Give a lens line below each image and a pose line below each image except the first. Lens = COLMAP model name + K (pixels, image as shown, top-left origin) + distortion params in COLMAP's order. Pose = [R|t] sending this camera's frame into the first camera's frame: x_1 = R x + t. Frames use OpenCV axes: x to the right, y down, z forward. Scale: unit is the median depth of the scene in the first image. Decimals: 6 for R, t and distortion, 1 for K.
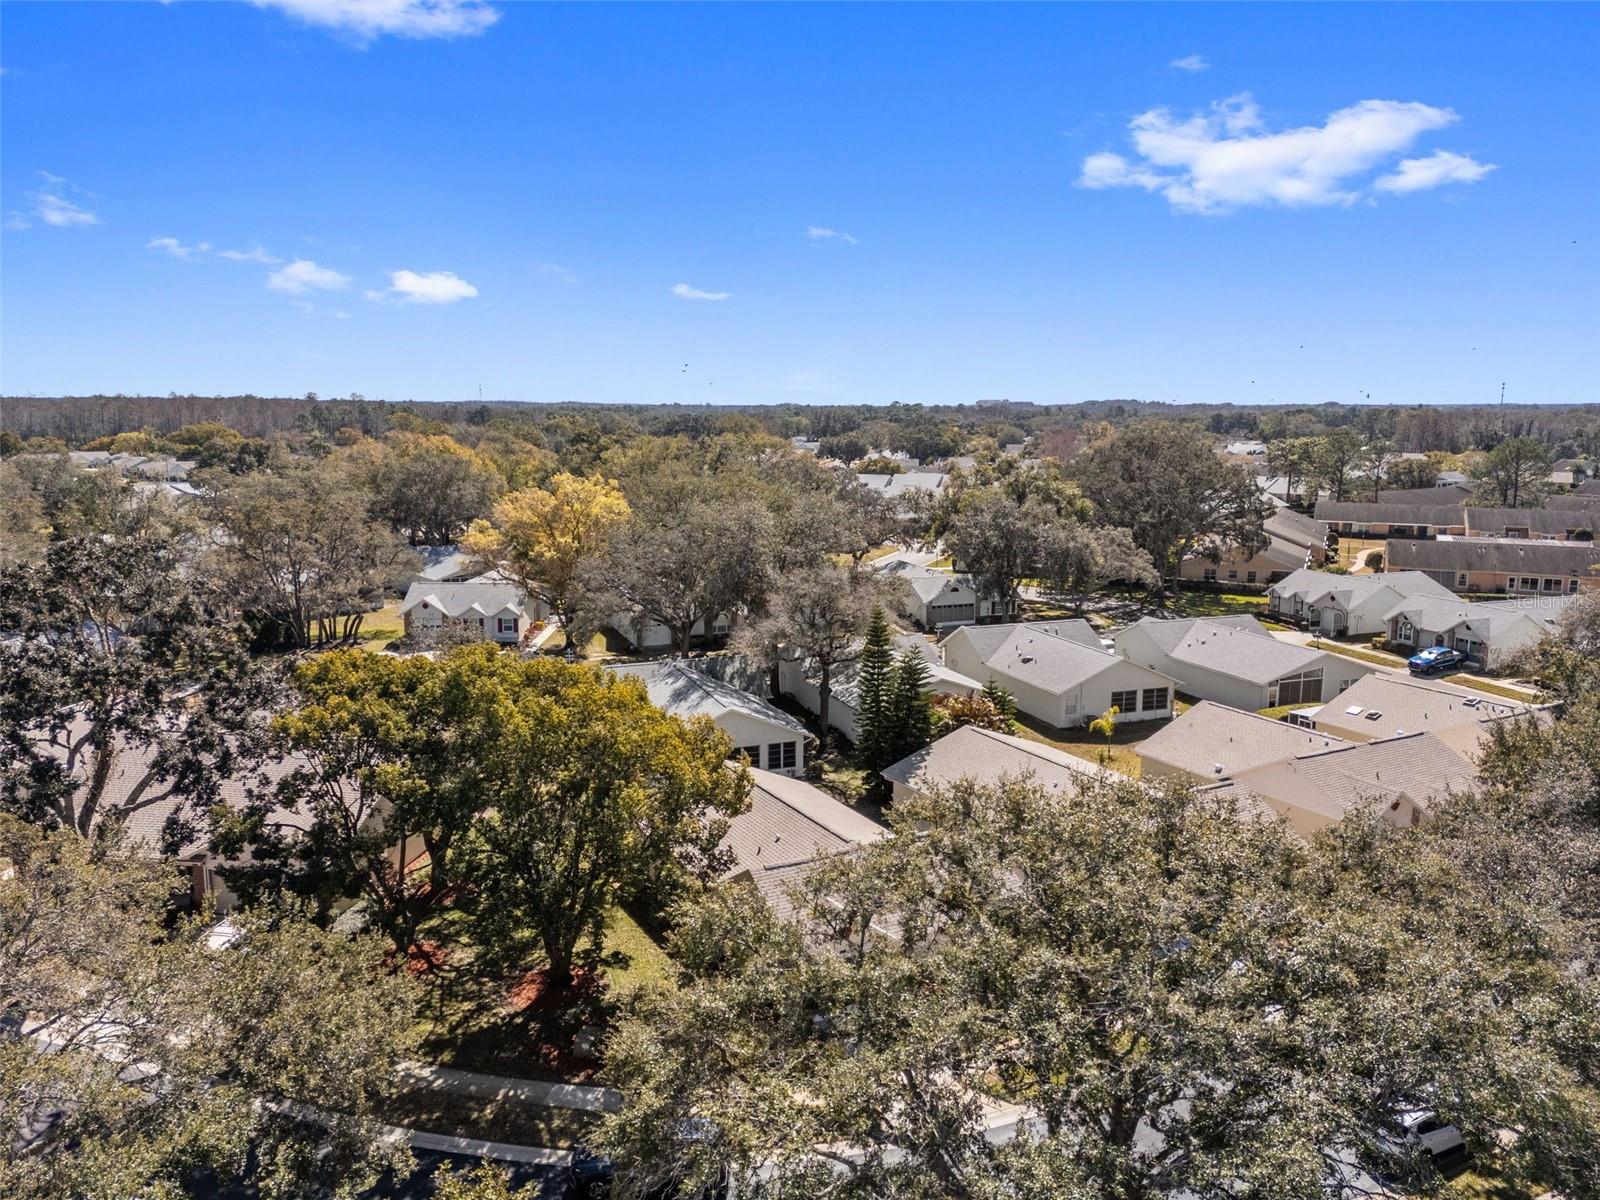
lens RADIAL K [[1153.2, 0, 798.0], [0, 1153.2, 611.7], [0, 0, 1]] dist [0.078179, -0.068606]
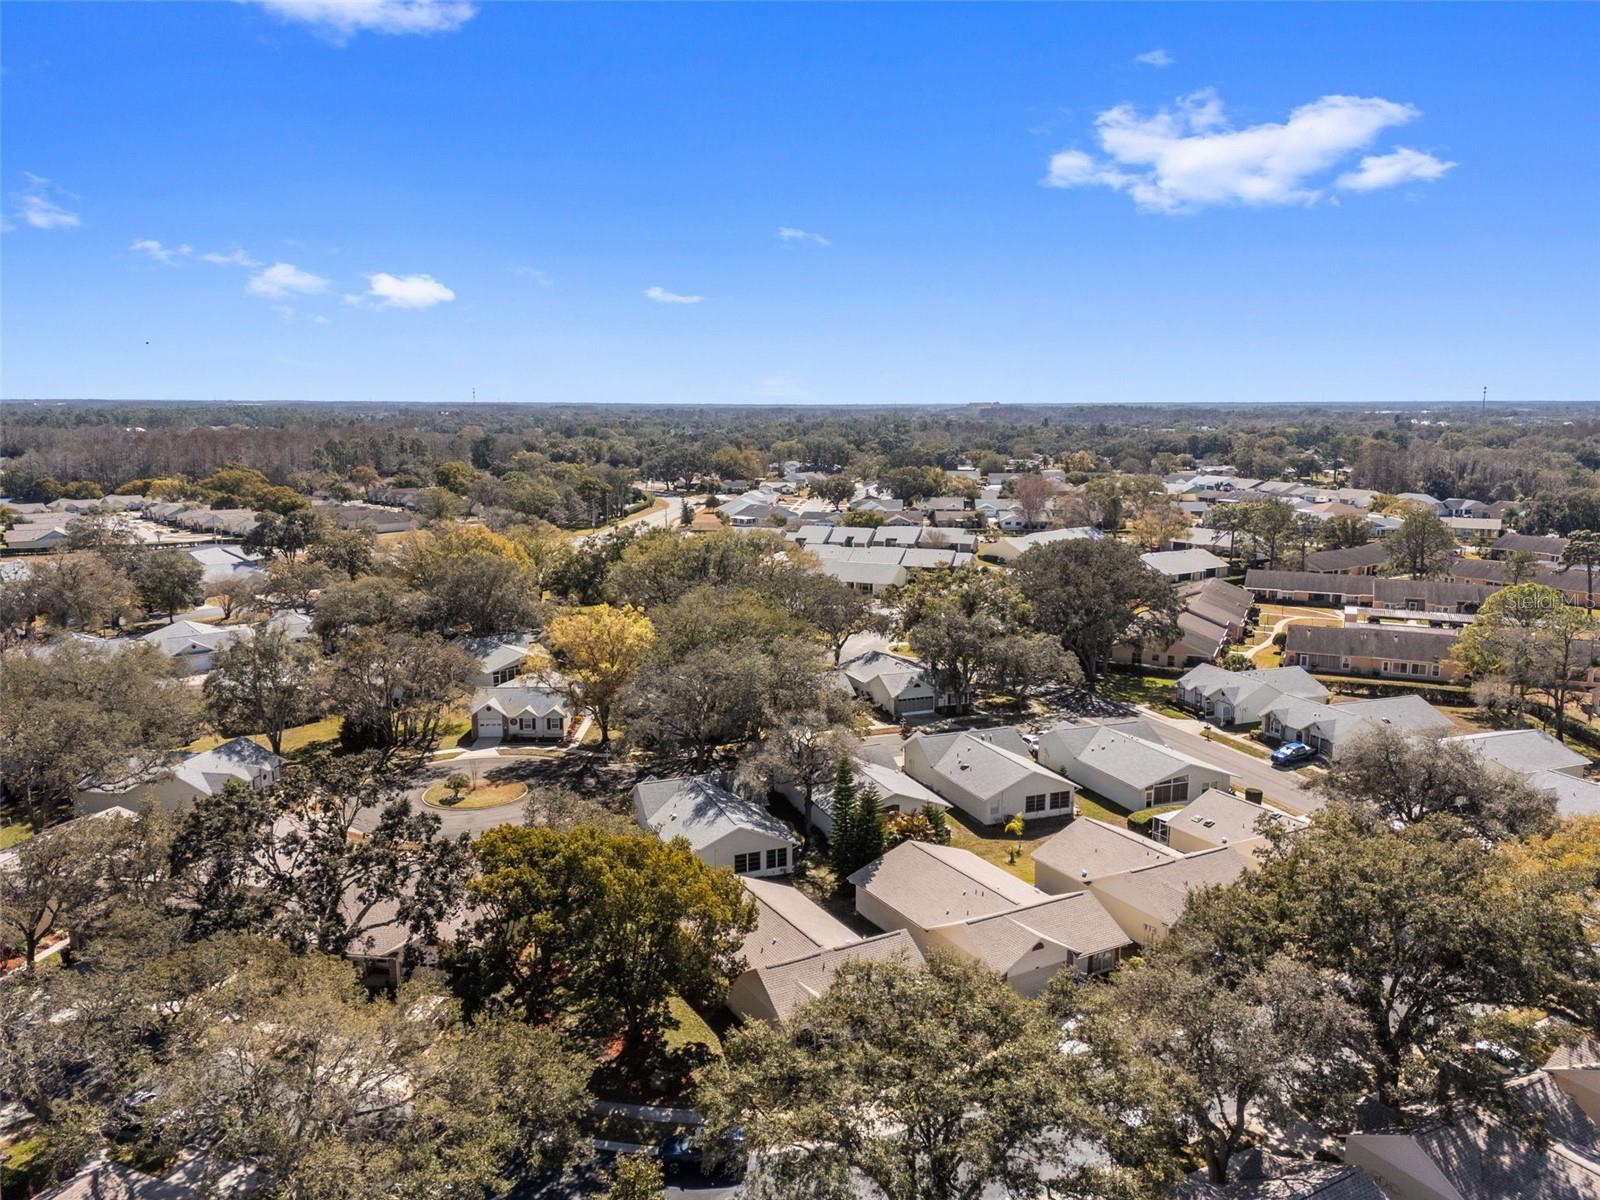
lens RADIAL K [[1153.2, 0, 798.0], [0, 1153.2, 611.7], [0, 0, 1]] dist [0.078179, -0.068606]
pose [[0.999975, -0.003574, 0.006126, 0.003585], [0.003563, 0.999992, 0.001915, -0.146239], [-0.006133, -0.001893, 0.999979, -0.320917]]
